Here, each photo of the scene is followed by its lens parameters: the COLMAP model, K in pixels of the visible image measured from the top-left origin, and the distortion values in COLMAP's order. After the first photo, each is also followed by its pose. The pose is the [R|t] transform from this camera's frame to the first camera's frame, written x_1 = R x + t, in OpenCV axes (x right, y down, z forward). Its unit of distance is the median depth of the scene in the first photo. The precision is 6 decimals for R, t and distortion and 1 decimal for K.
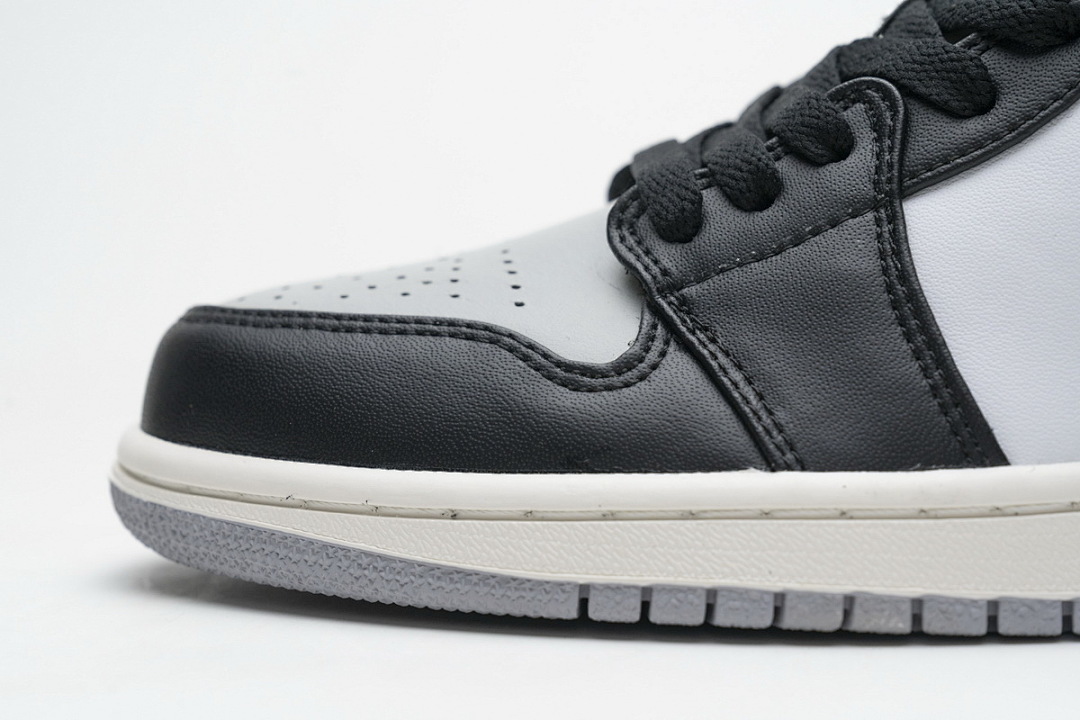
lens RADIAL K [[2110.2, 0, 540.0], [0, 2110.2, 360.0], [0, 0, 1]] dist [0.031725, -0.079685]
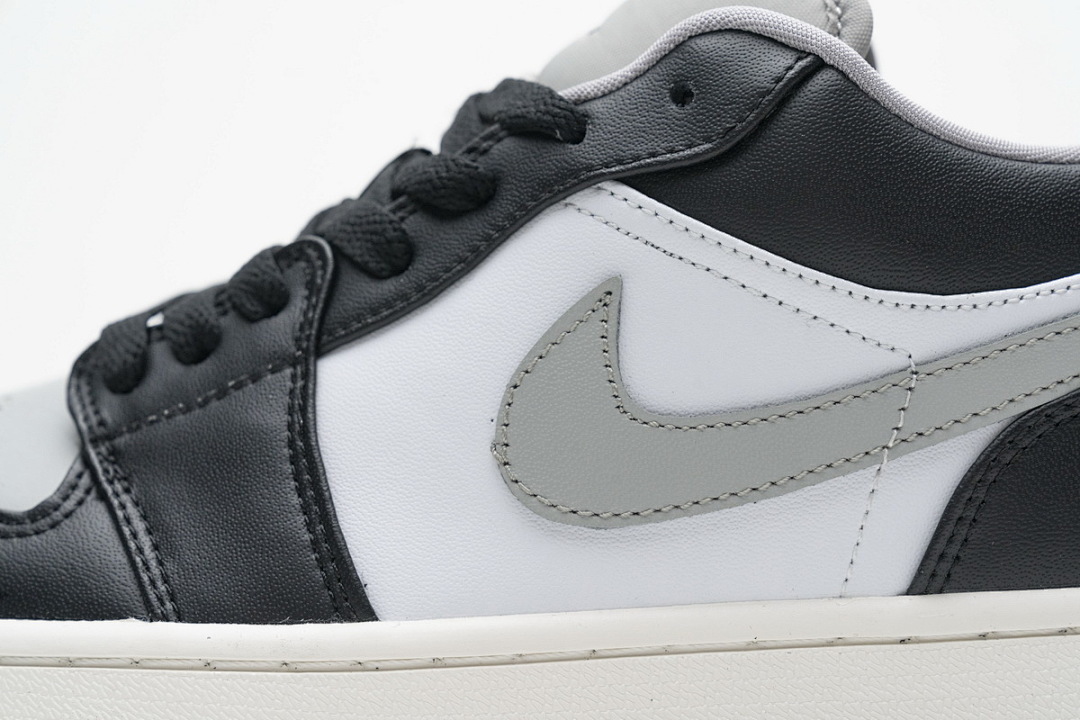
lens RADIAL K [[2110.2, 0, 540.0], [0, 2110.2, 360.0], [0, 0, 1]] dist [0.031725, -0.079685]
pose [[0.998142, 0.017683, -0.058309, 0.342268], [-0.020992, 0.998174, -0.056637, -0.018725], [0.057201, 0.057756, 0.996691, -0.016637]]
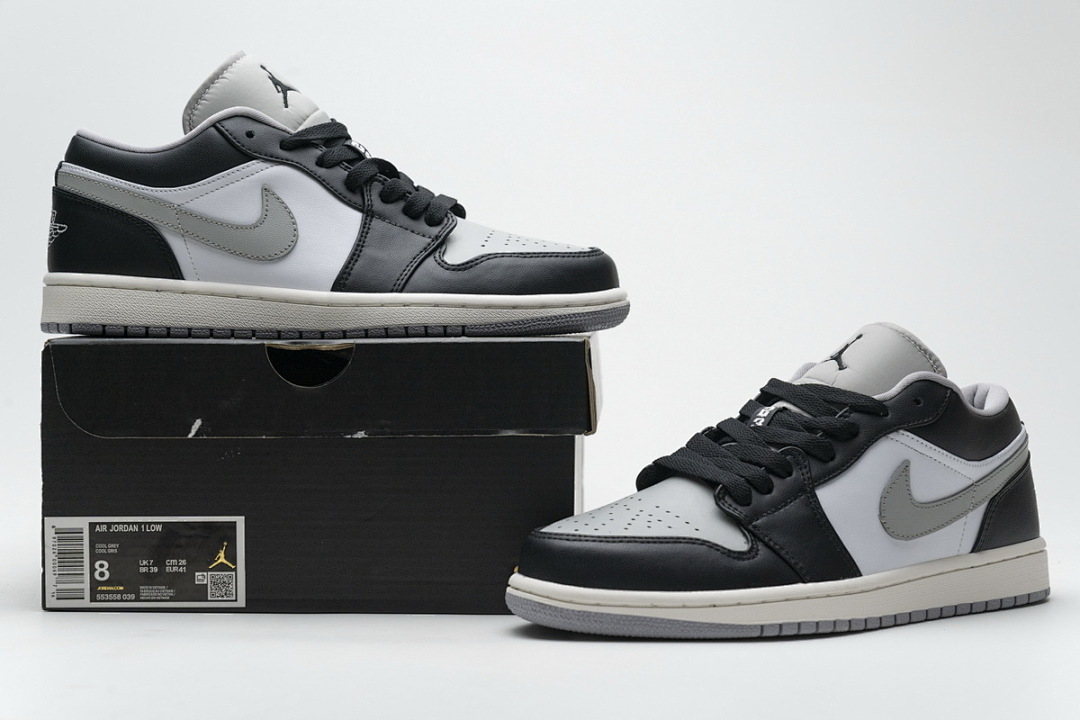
lens RADIAL K [[2110.2, 0, 540.0], [0, 2110.2, 360.0], [0, 0, 1]] dist [0.031725, -0.079685]
pose [[0.806604, -0.010731, 0.590995, -1.955299], [0.025240, 0.999549, -0.016299, -0.225404], [-0.590553, 0.028063, 0.806511, -1.230905]]
